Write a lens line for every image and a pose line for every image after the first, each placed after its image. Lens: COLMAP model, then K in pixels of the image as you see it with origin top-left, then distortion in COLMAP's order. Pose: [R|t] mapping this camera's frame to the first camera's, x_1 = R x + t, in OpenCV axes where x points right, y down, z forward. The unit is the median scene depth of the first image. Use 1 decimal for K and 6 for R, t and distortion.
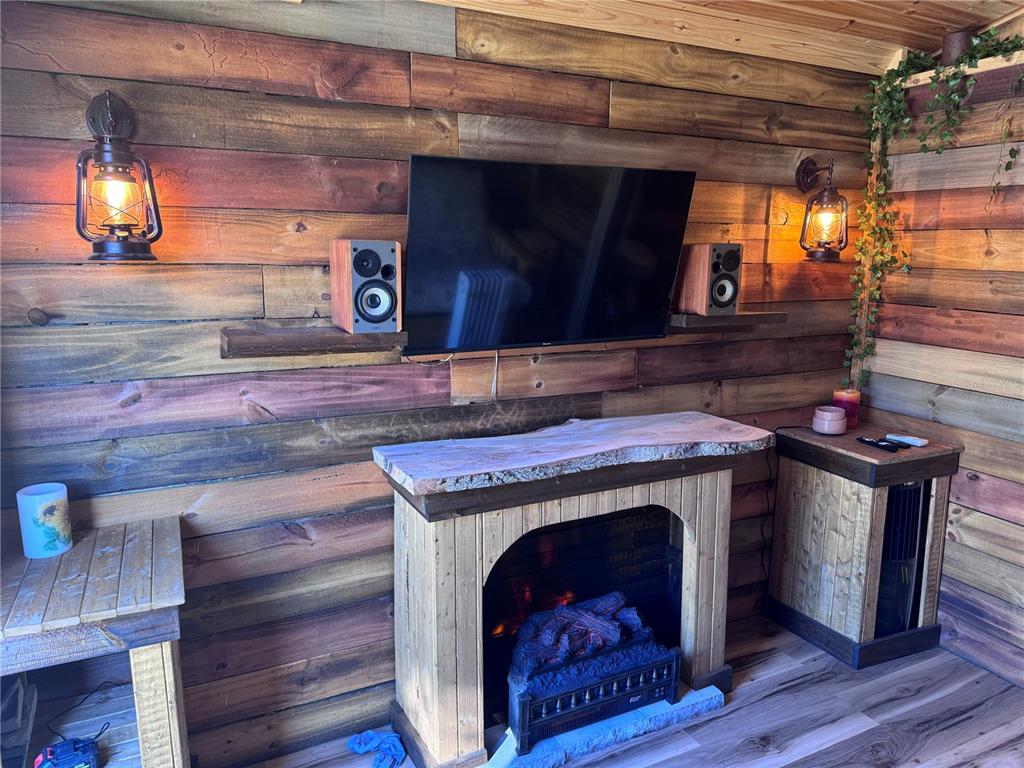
lens RADIAL K [[715.7, 0, 518.6], [0, 715.7, 388.8], [0, 0, 1]] dist [0.052977, -0.052441]
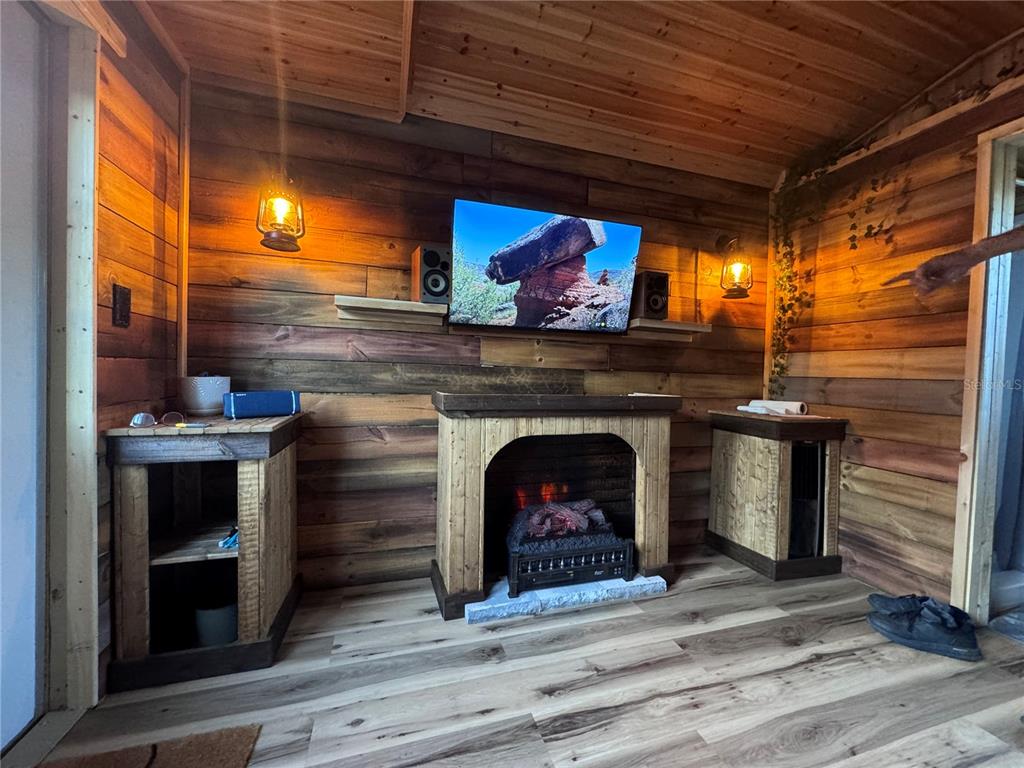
lens RADIAL K [[409.0, 0, 511.0], [0, 409.0, 384.0], [0, 0, 1]] dist [-0.002595, 0.001183]
pose [[0.985636, 0.020923, -0.167580, 0.119666], [-0.048056, 0.986022, -0.159536, 0.197829], [0.161899, 0.165298, 0.972864, 0.138262]]
